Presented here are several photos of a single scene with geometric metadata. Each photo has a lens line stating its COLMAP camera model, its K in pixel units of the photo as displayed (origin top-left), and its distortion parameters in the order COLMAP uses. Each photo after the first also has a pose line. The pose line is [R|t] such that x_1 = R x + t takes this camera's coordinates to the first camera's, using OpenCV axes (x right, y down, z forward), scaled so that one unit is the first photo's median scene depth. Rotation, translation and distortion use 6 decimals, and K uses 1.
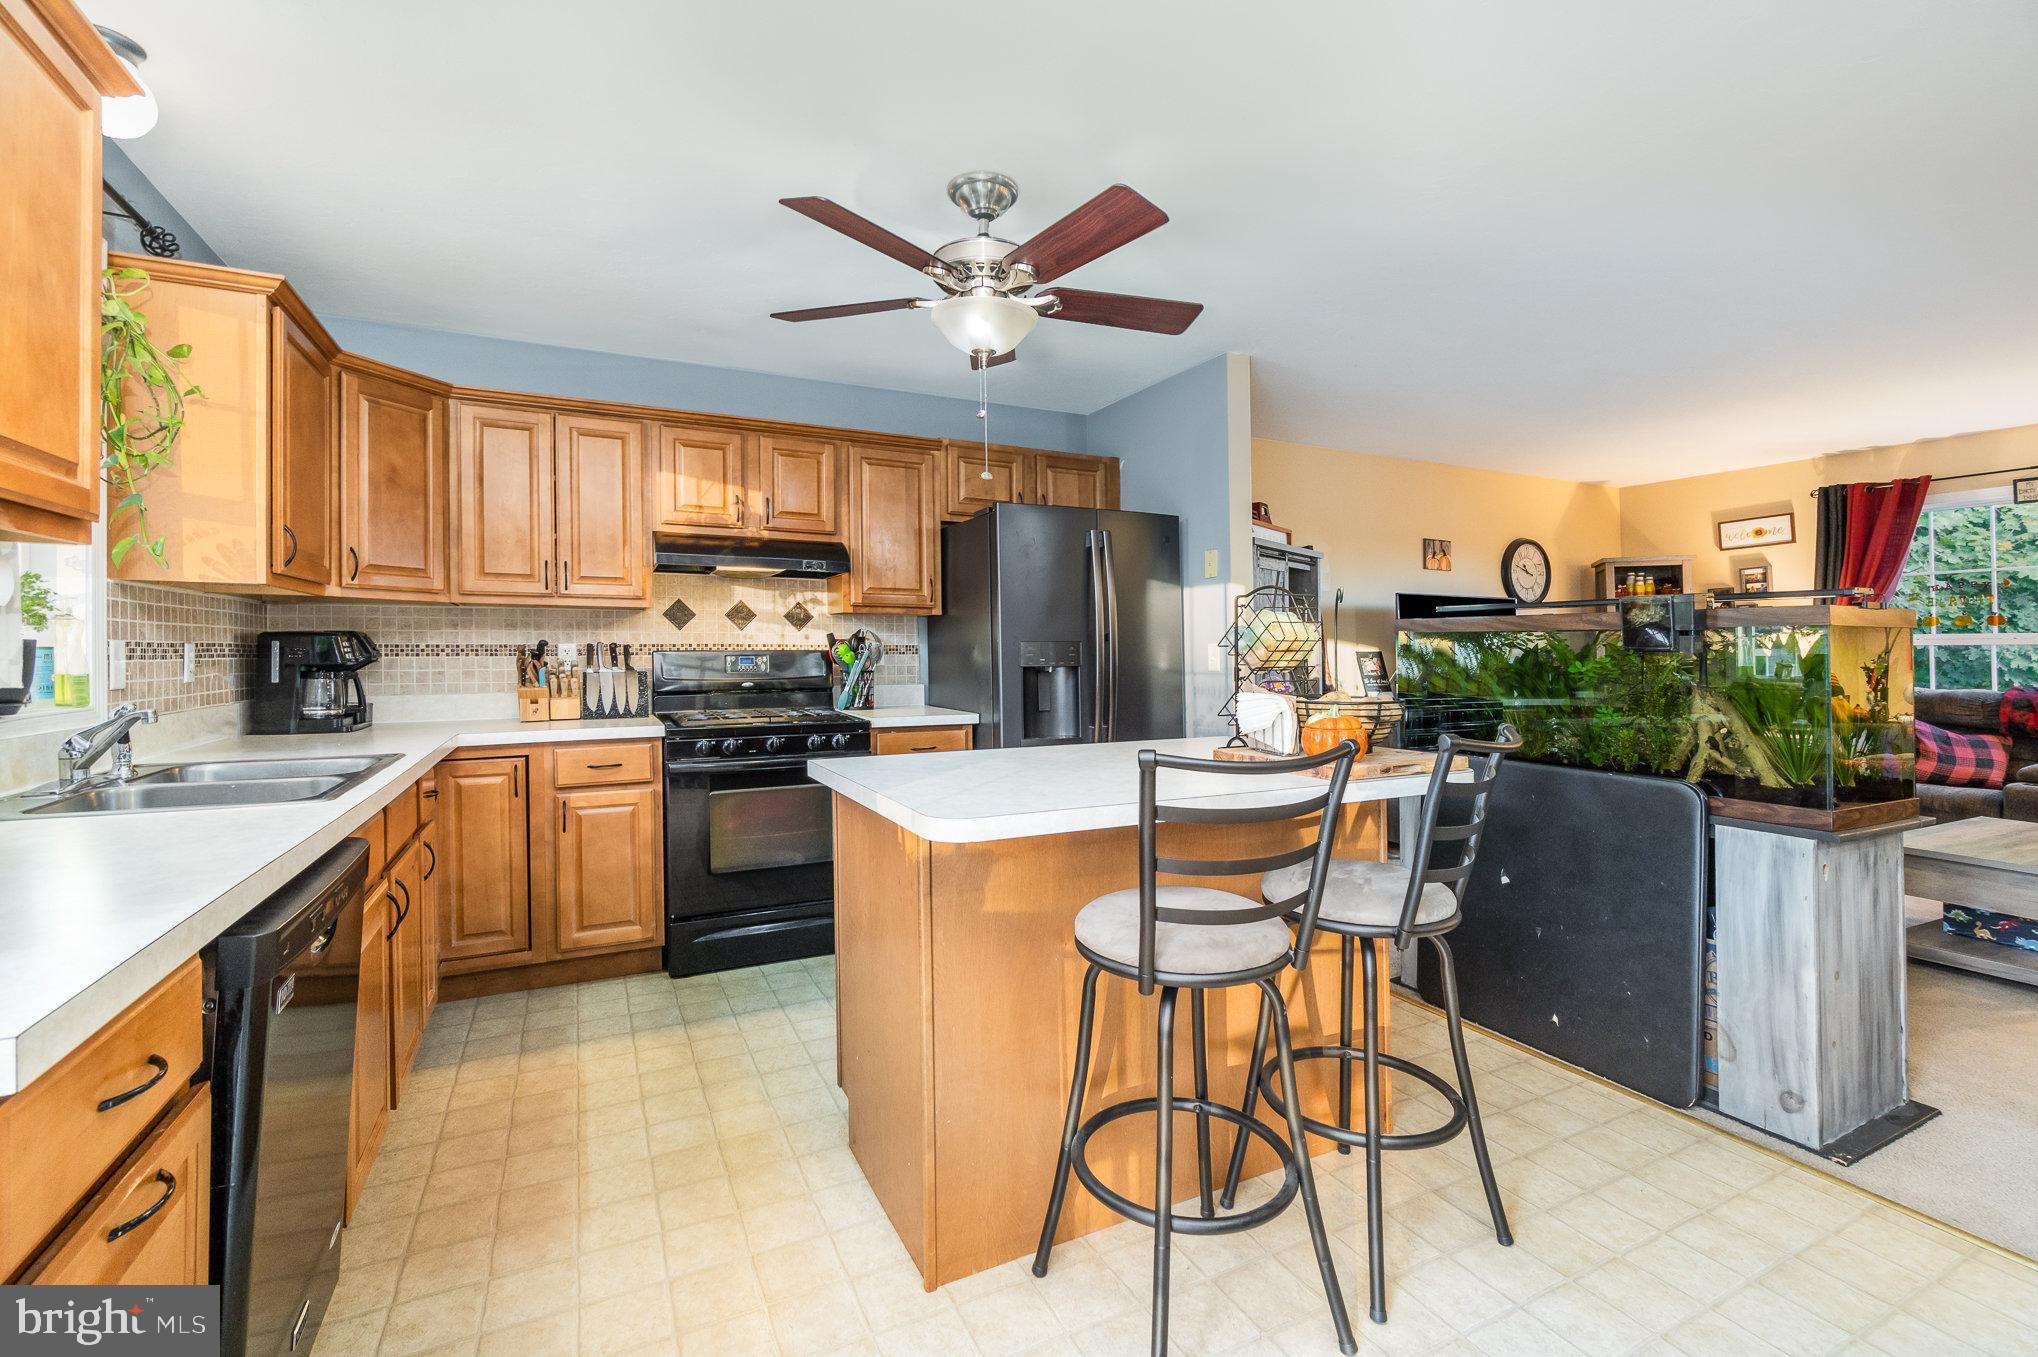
lens RADIAL K [[882.5, 0, 1014.7], [0, 882.5, 586.8], [0, 0, 1]] dist [-0.001650, 0.001703]
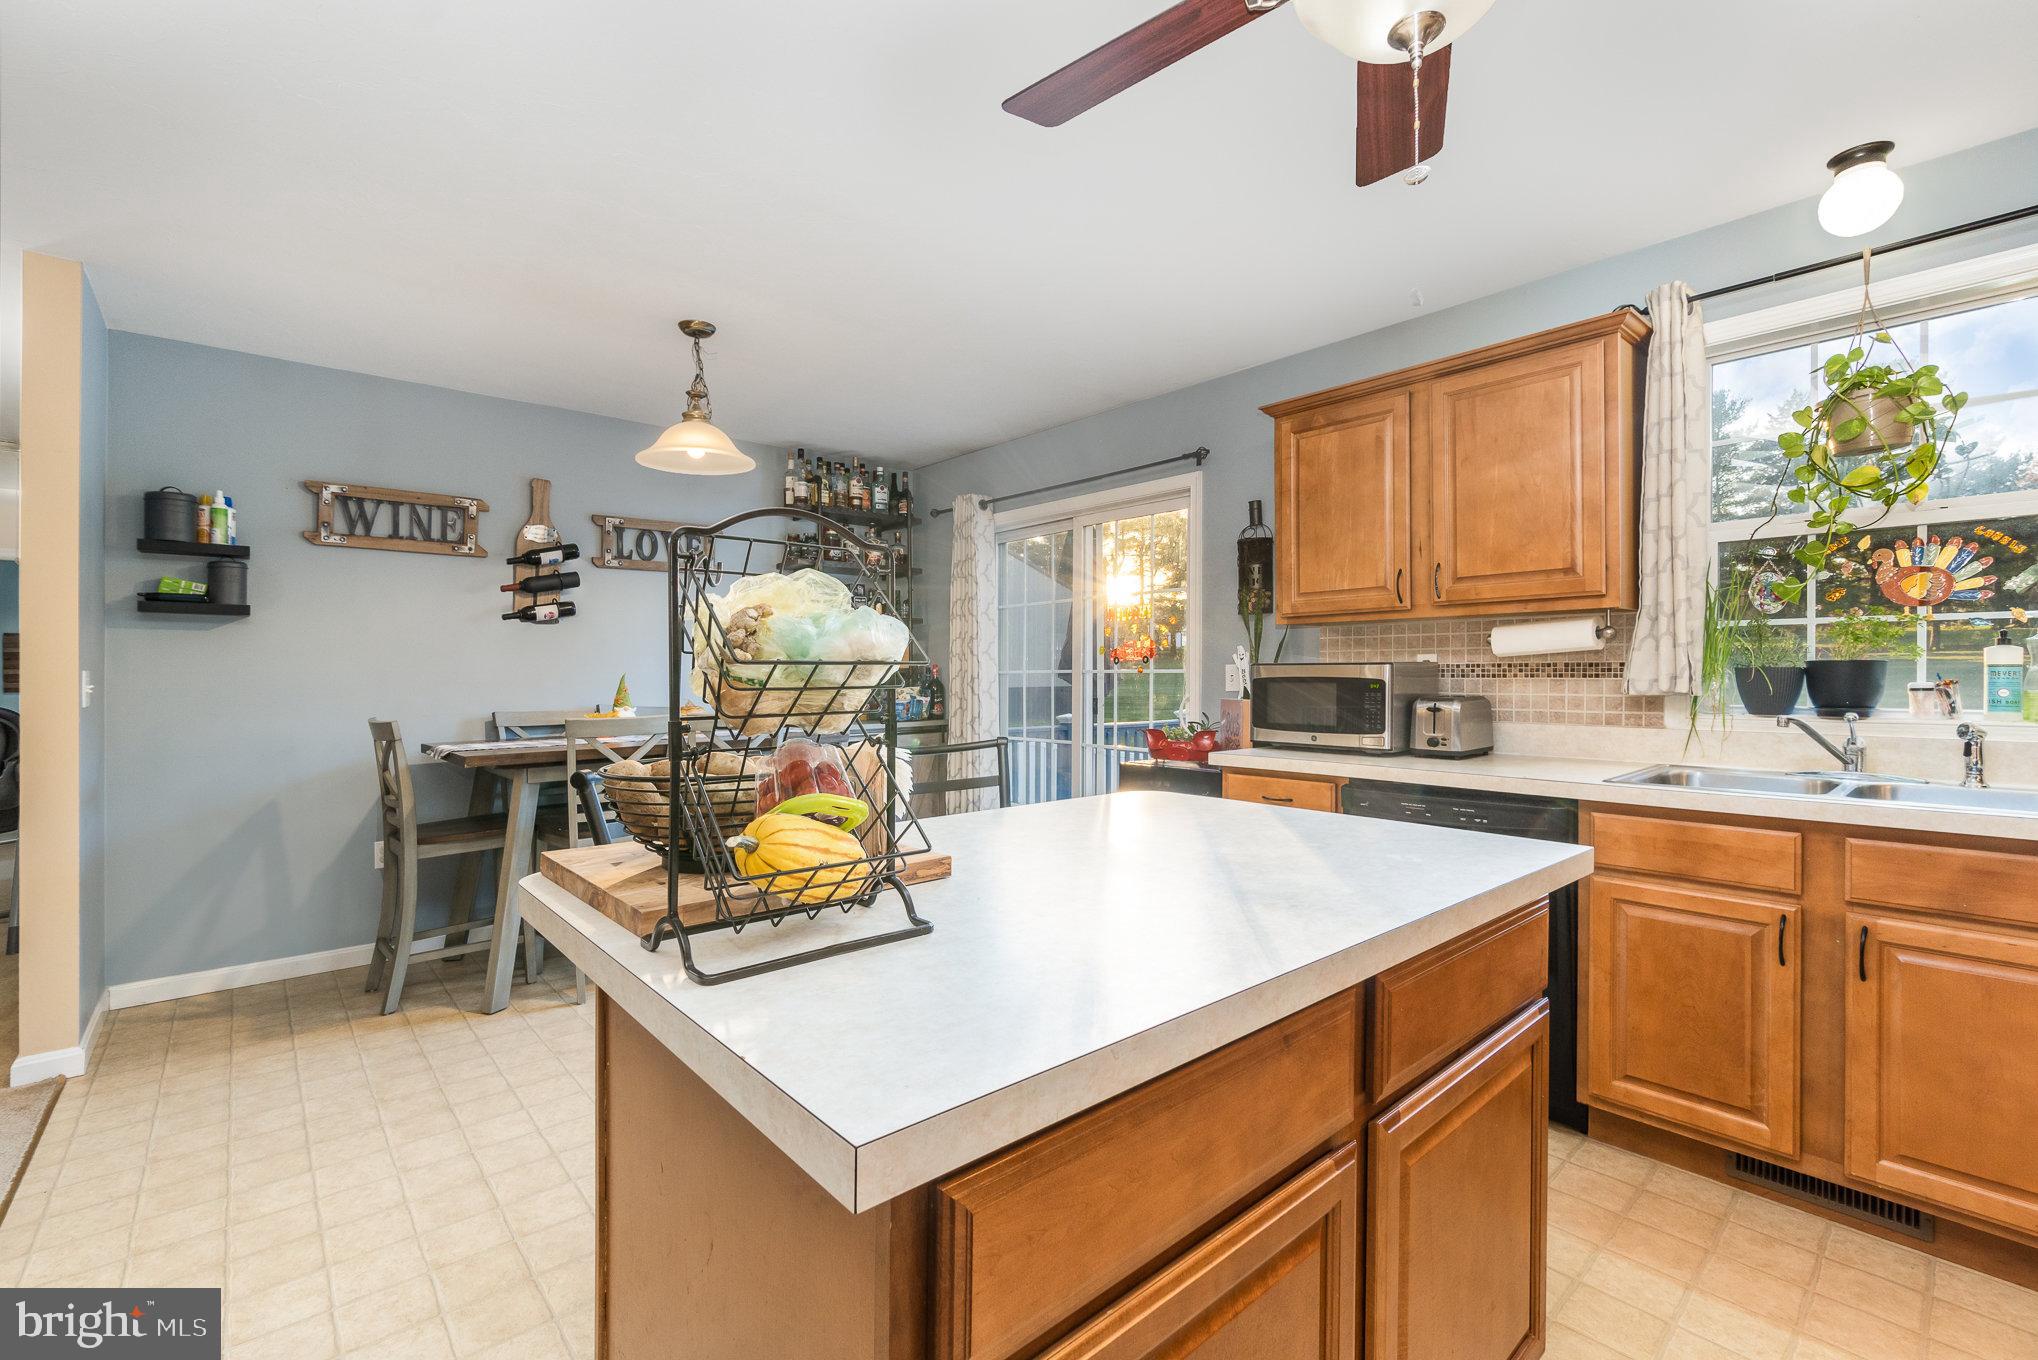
lens RADIAL K [[882.5, 0, 1024.4], [0, 882.5, 665.8], [0, 0, 1]] dist [-0.001650, 0.001703]
pose [[-0.964209, 0.003274, -0.265123, 0.187039], [0.024525, 0.996738, -0.076885, 0.066013], [0.264006, -0.080635, -0.961145, 0.911975]]
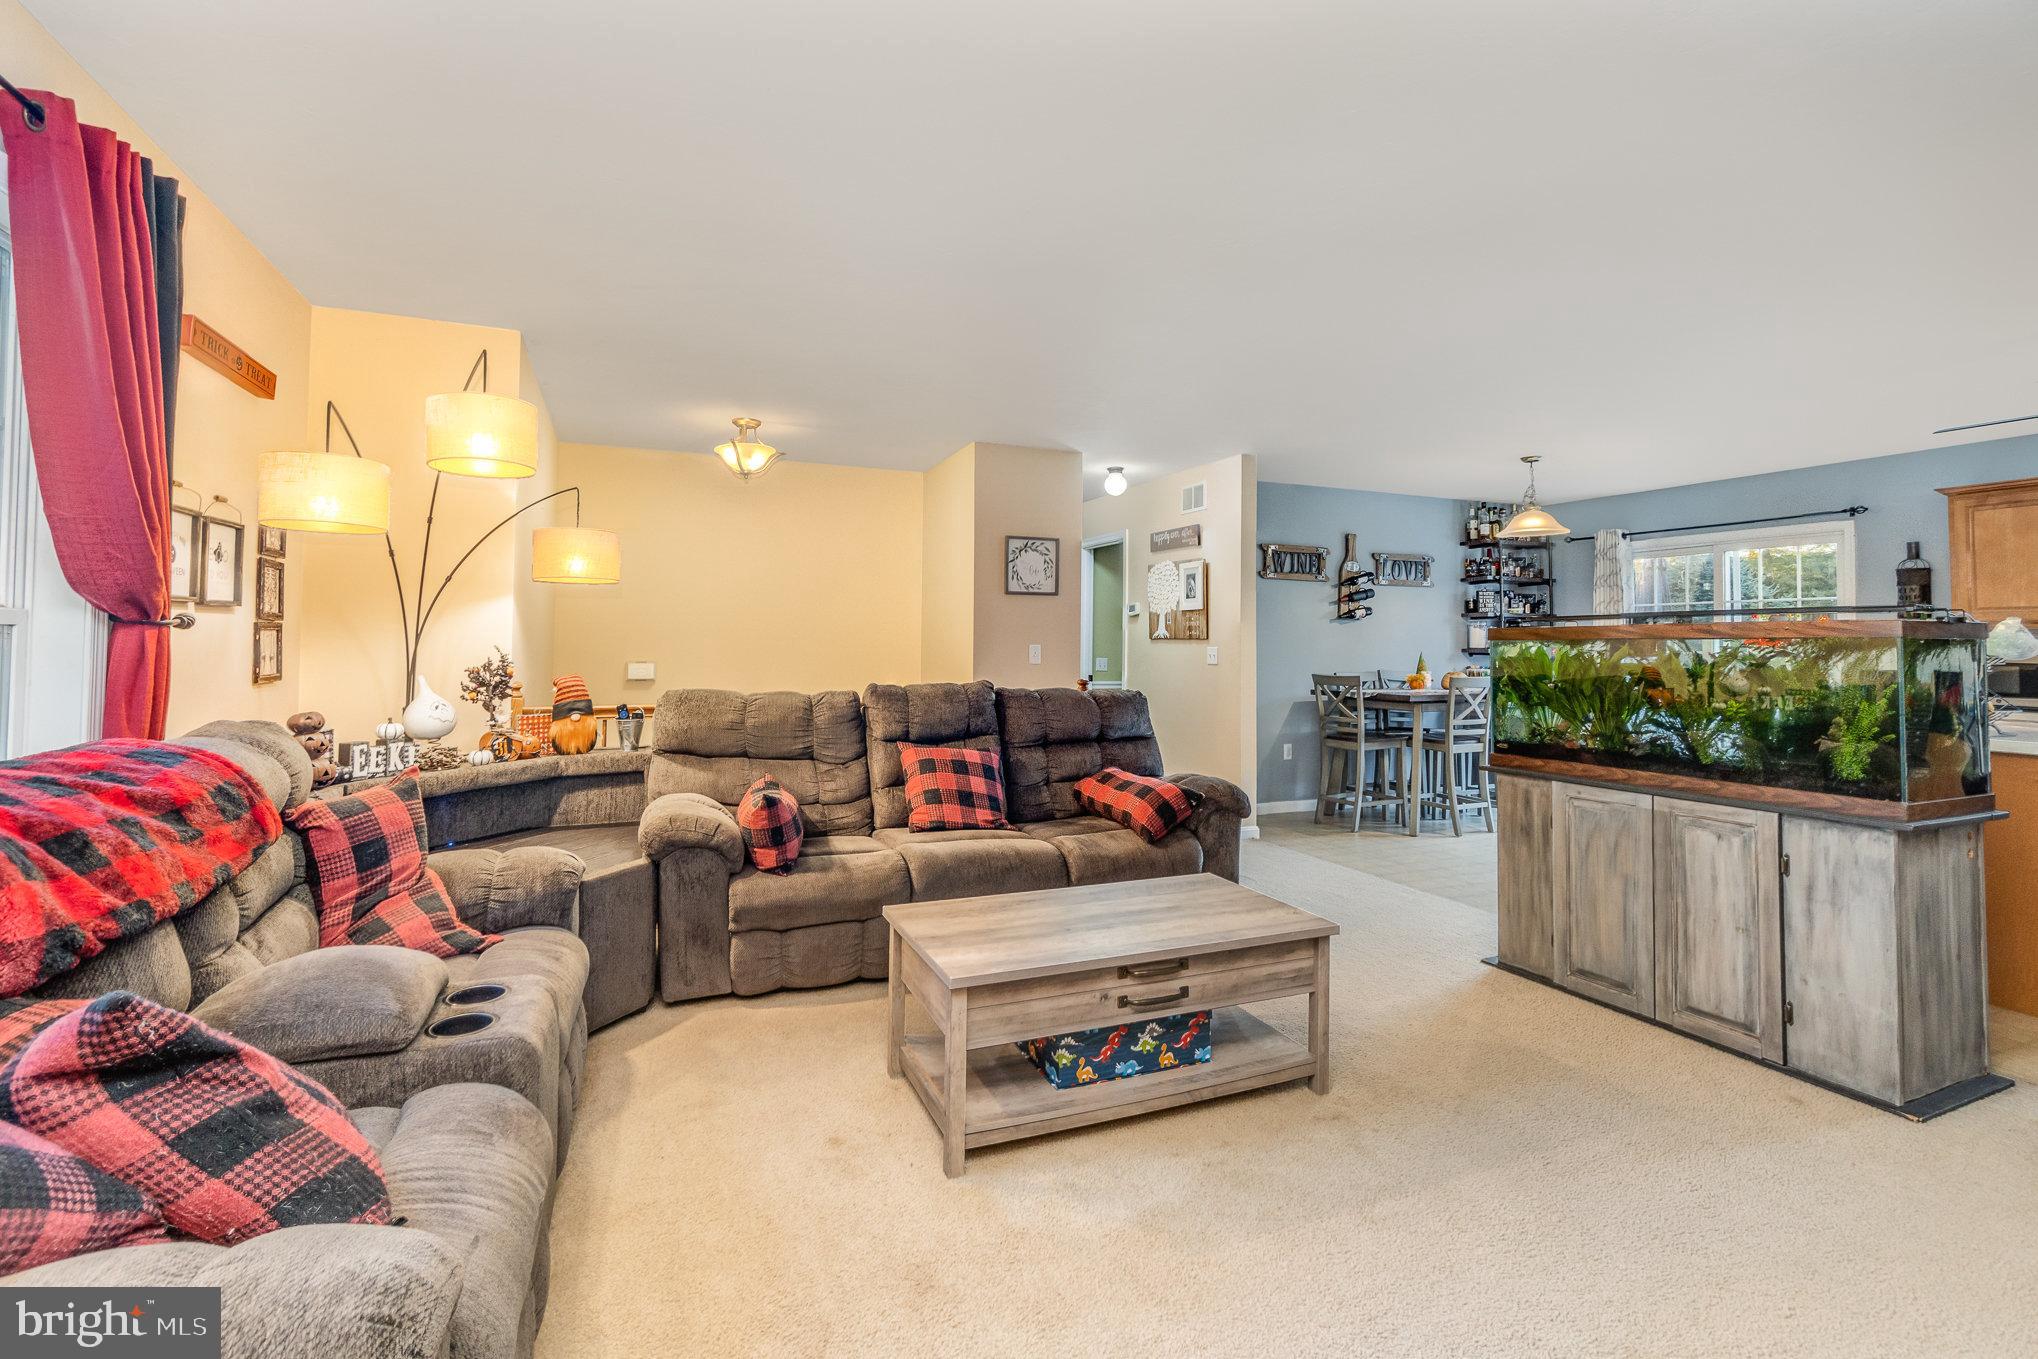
lens RADIAL K [[882.5, 0, 1021.4], [0, 882.5, 608.4], [0, 0, 1]] dist [-0.001650, 0.001703]
pose [[-0.997821, -0.007088, 0.065600, 1.083773], [-0.014398, 0.993644, -0.111642, 0.108076], [-0.064392, -0.112343, -0.991581, 1.606717]]
